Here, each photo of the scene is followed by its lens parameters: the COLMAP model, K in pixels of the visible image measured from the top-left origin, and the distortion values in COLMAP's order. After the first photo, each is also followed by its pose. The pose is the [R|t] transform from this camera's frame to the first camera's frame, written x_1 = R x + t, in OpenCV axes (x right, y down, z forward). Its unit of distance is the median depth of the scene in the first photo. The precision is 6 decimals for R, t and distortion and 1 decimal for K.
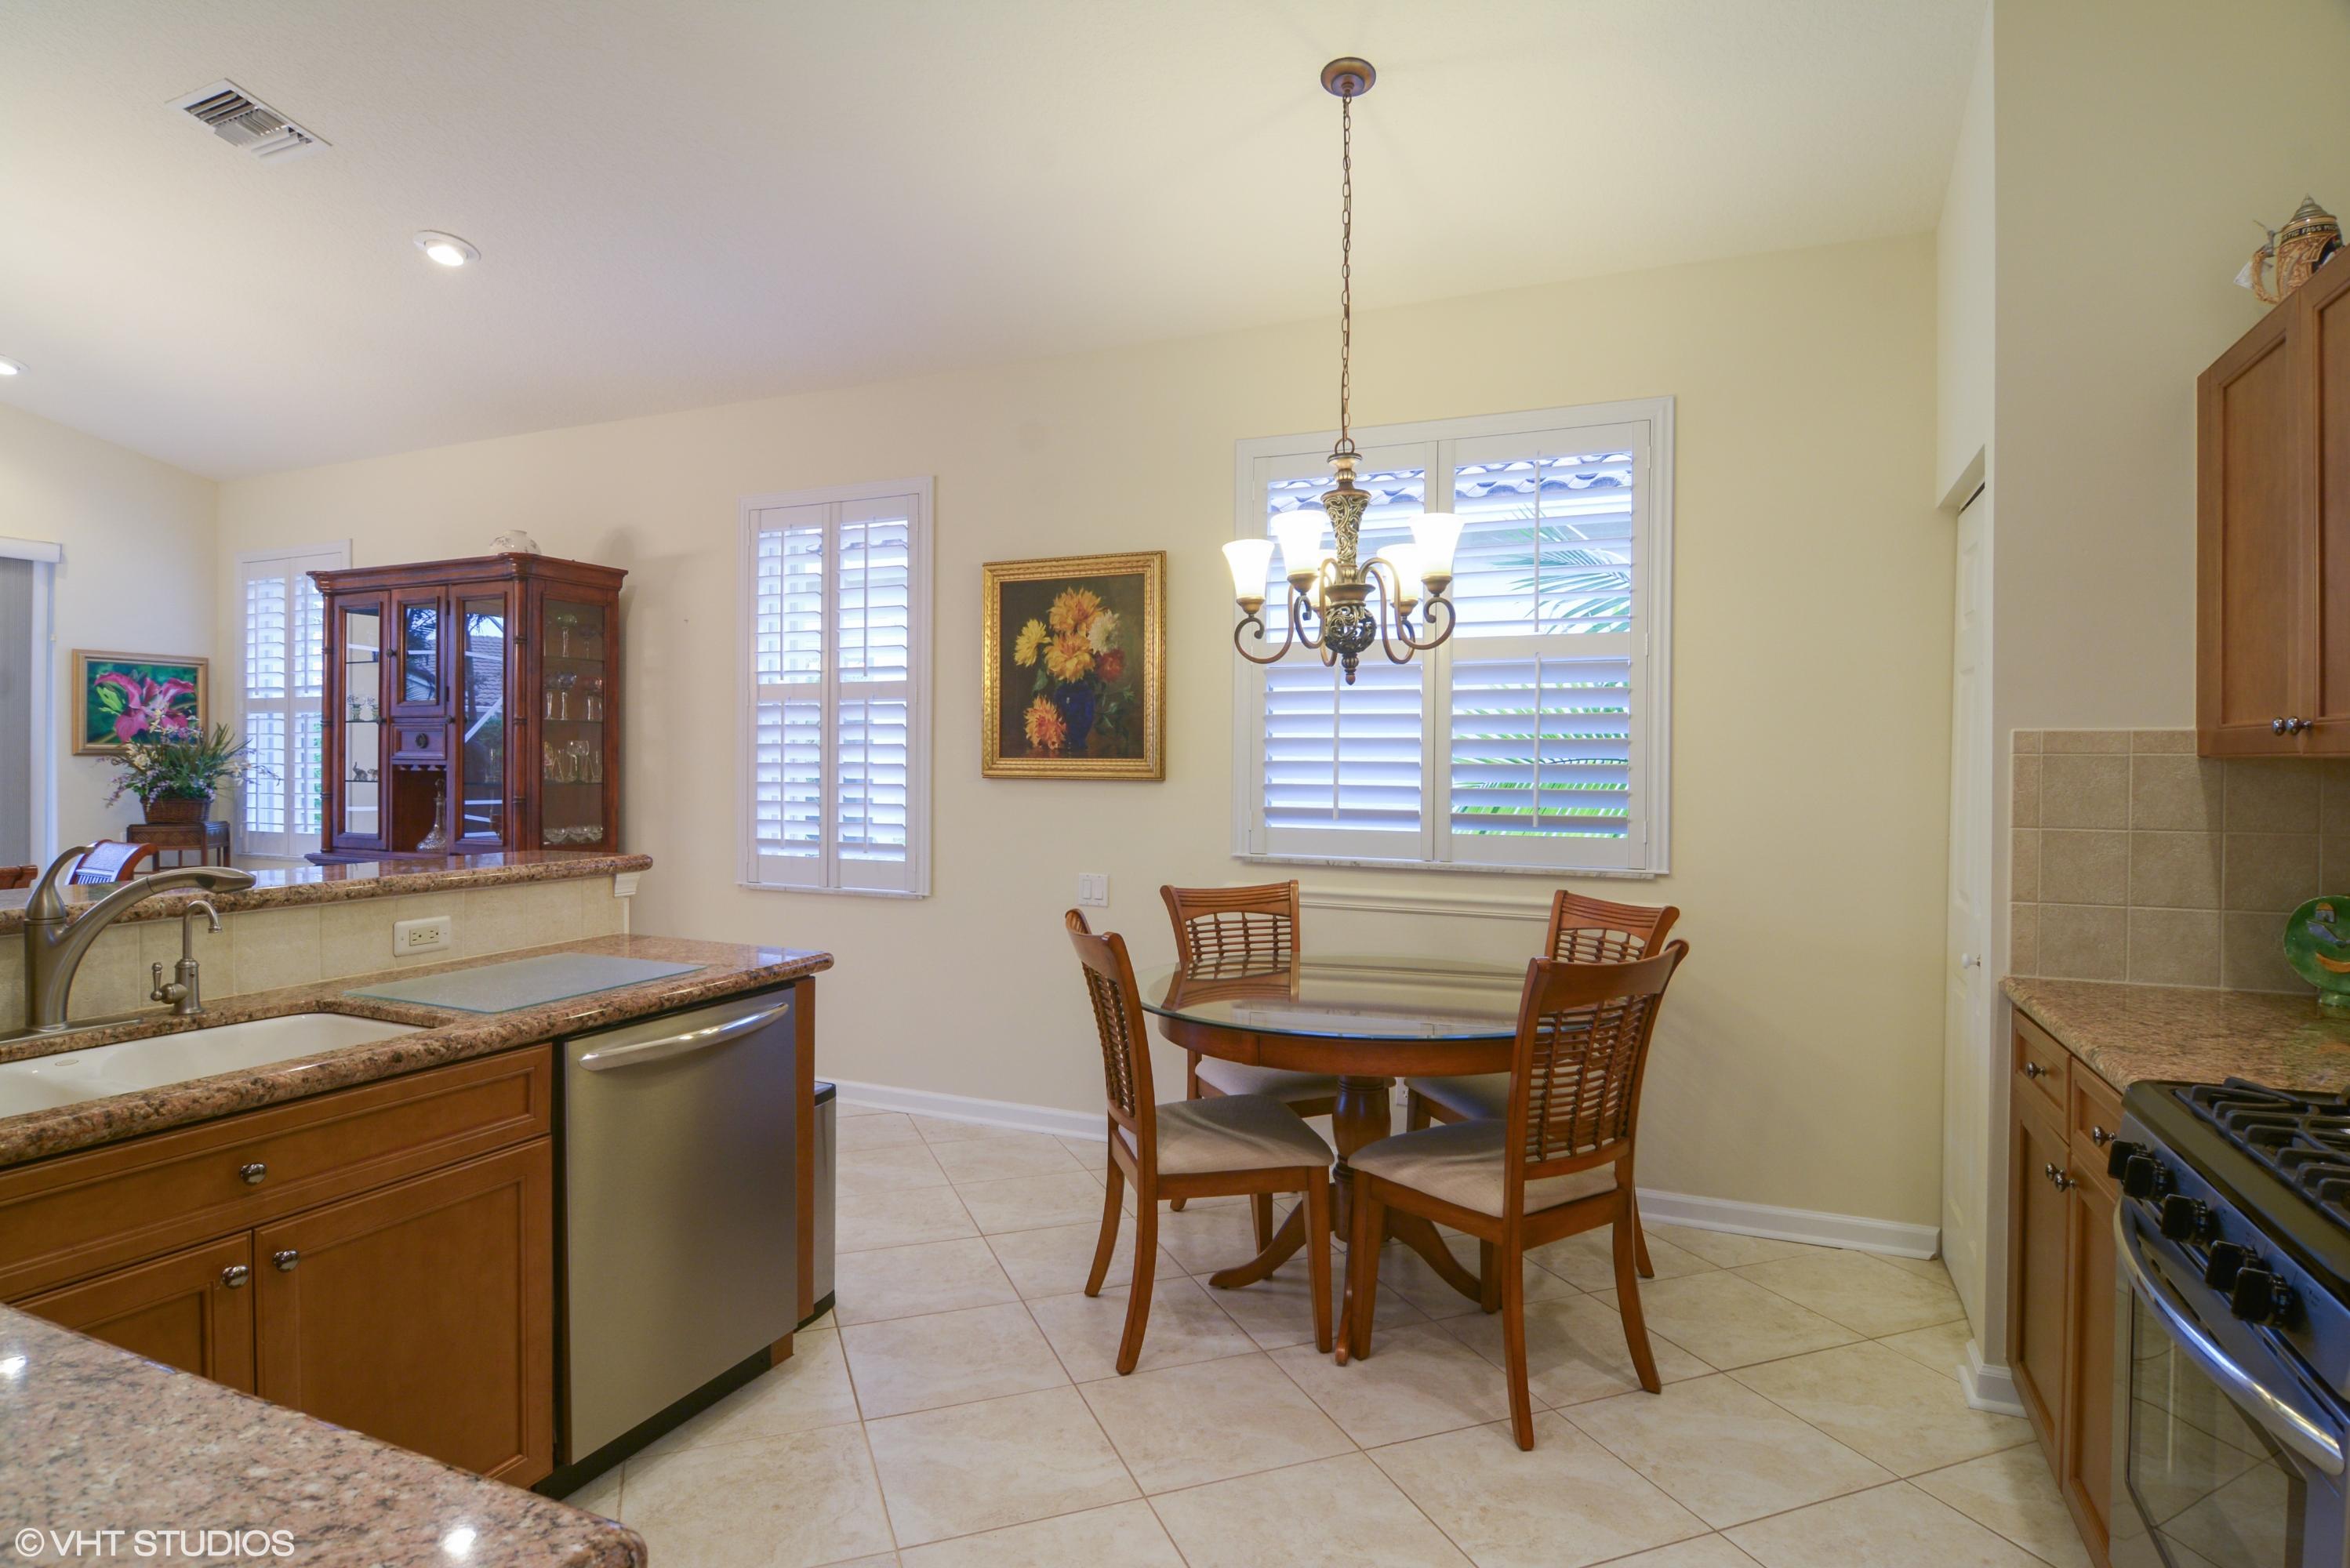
lens RADIAL K [[1269.5, 0, 1175.0], [0, 1269.5, 771.9], [0, 0, 1]] dist [-0.000258, -0.000708]
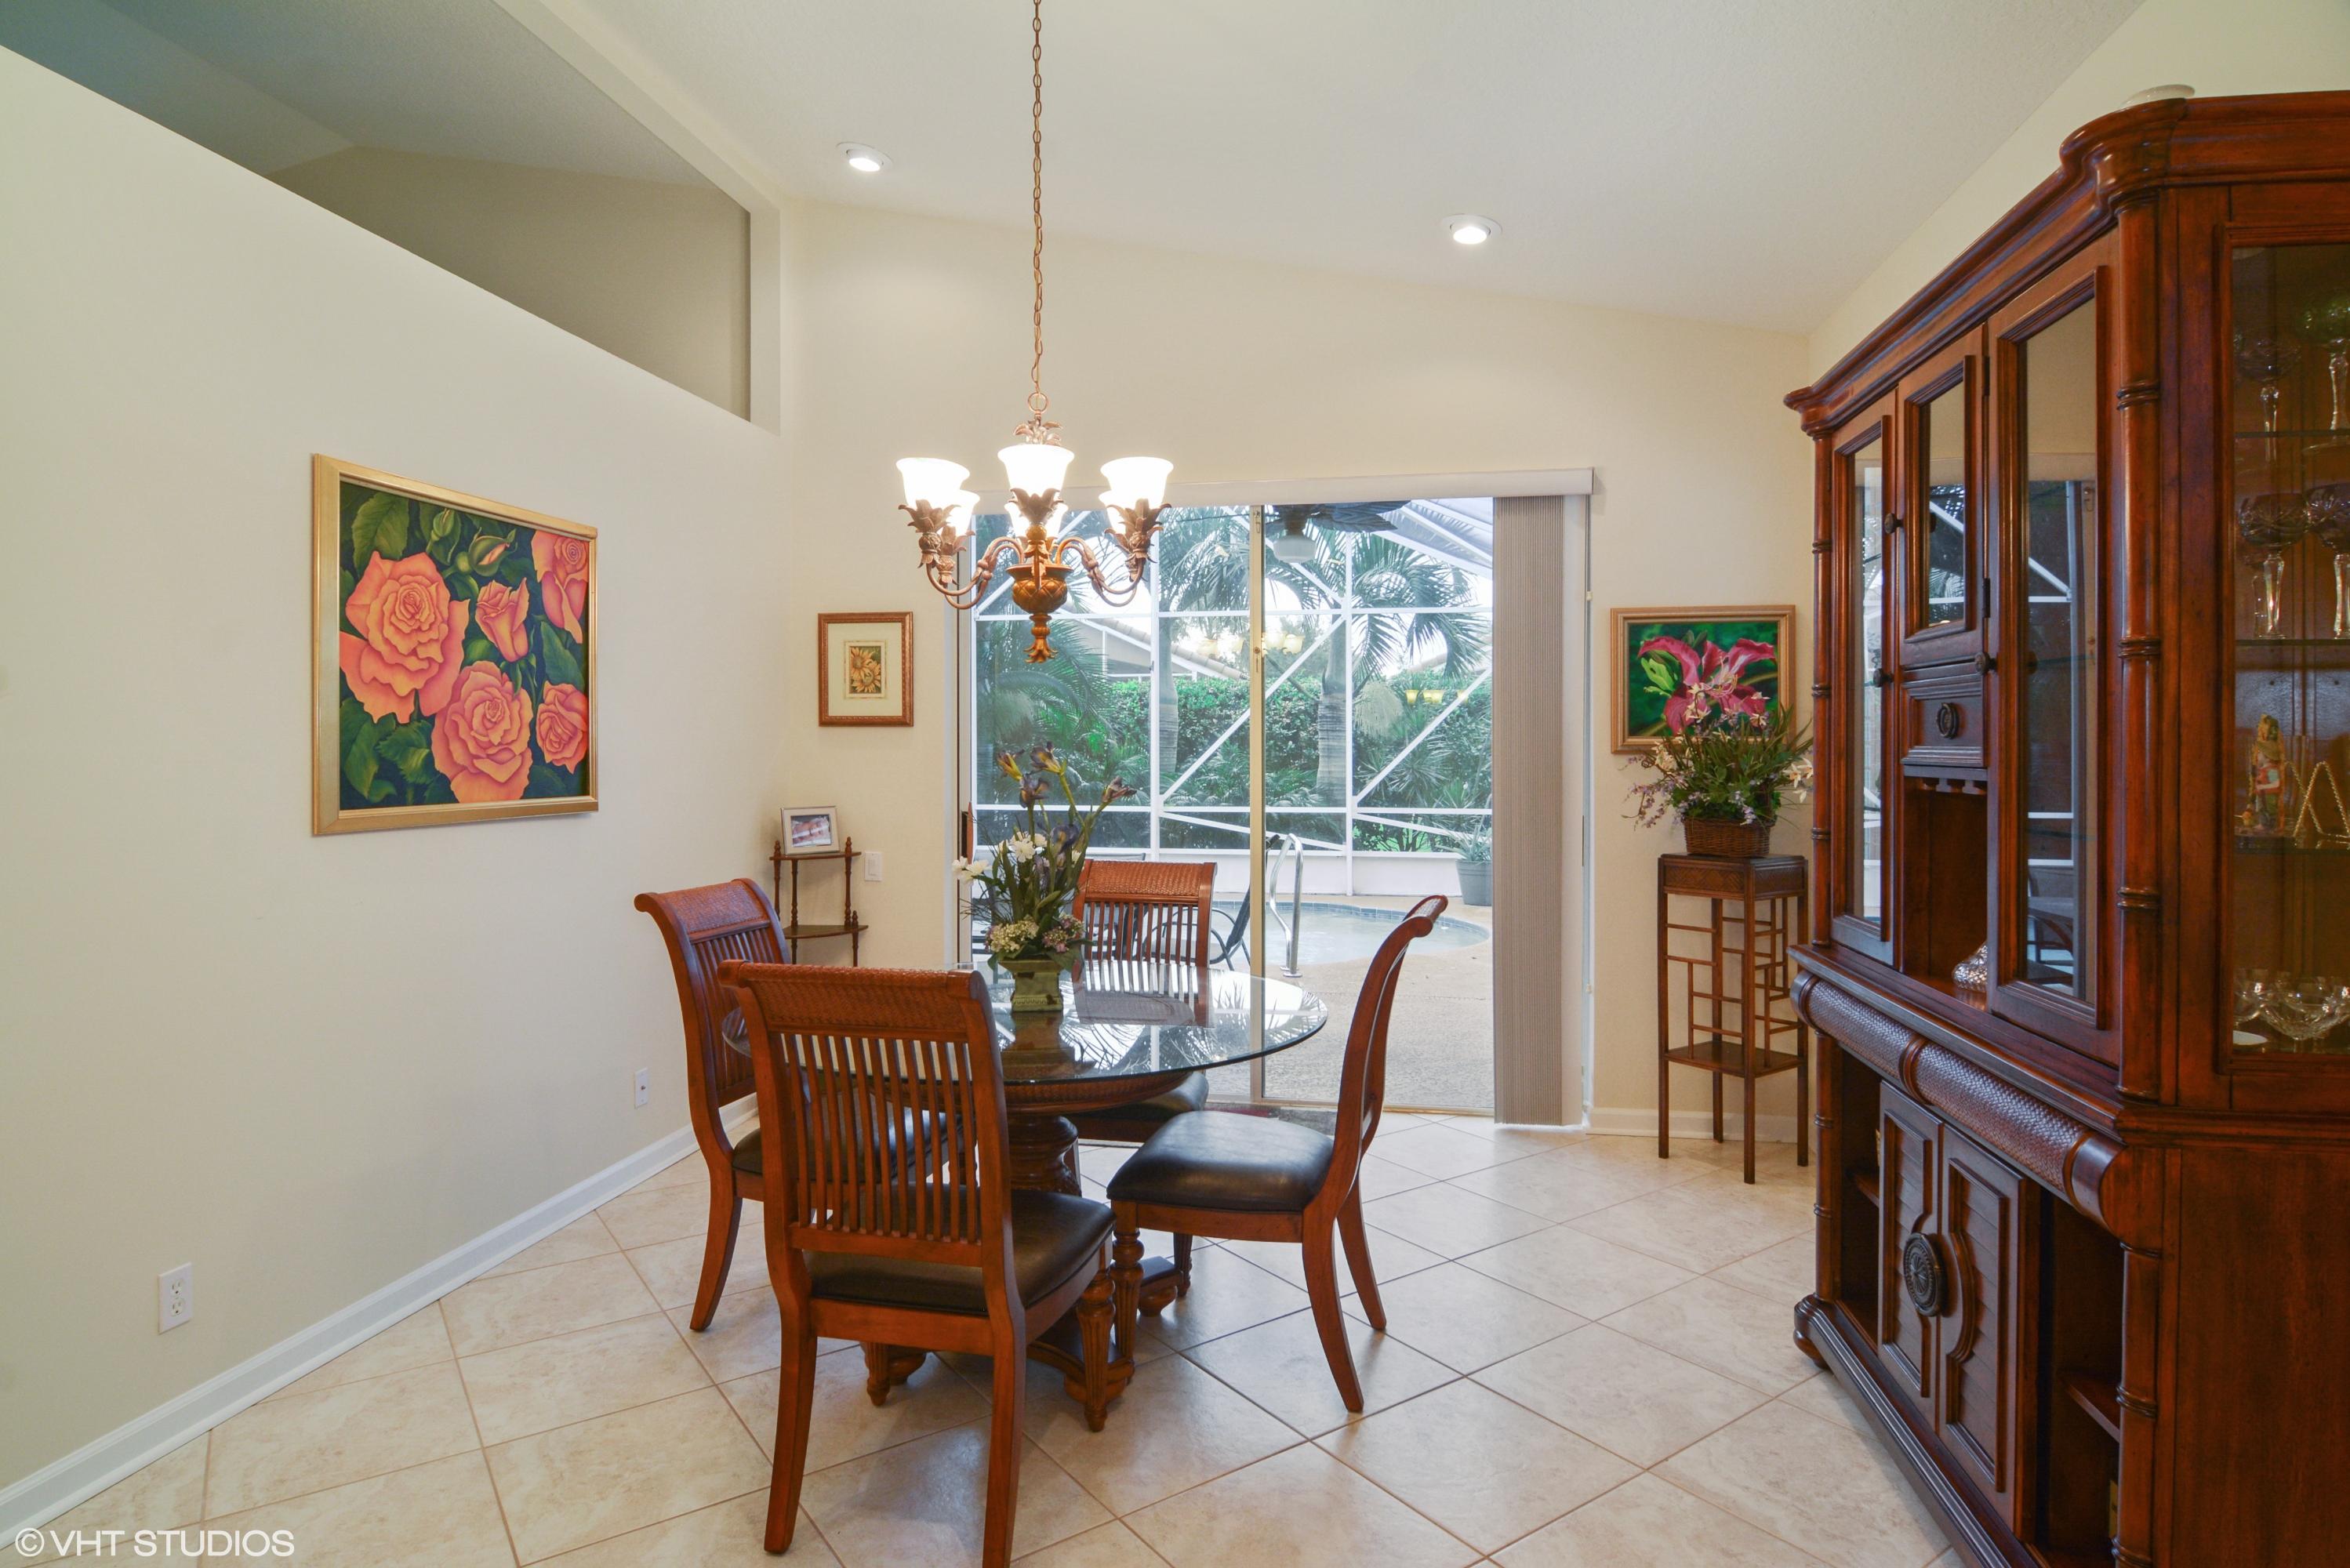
lens RADIAL K [[1269.5, 0, 1205.6], [0, 1269.5, 744.4], [0, 0, 1]] dist [-0.000258, -0.000708]
pose [[0.261705, -0.006747, -0.965124, -0.225783], [-0.007675, 0.999929, -0.009071, -0.010026], [0.965117, 0.009781, 0.261635, 0.578794]]
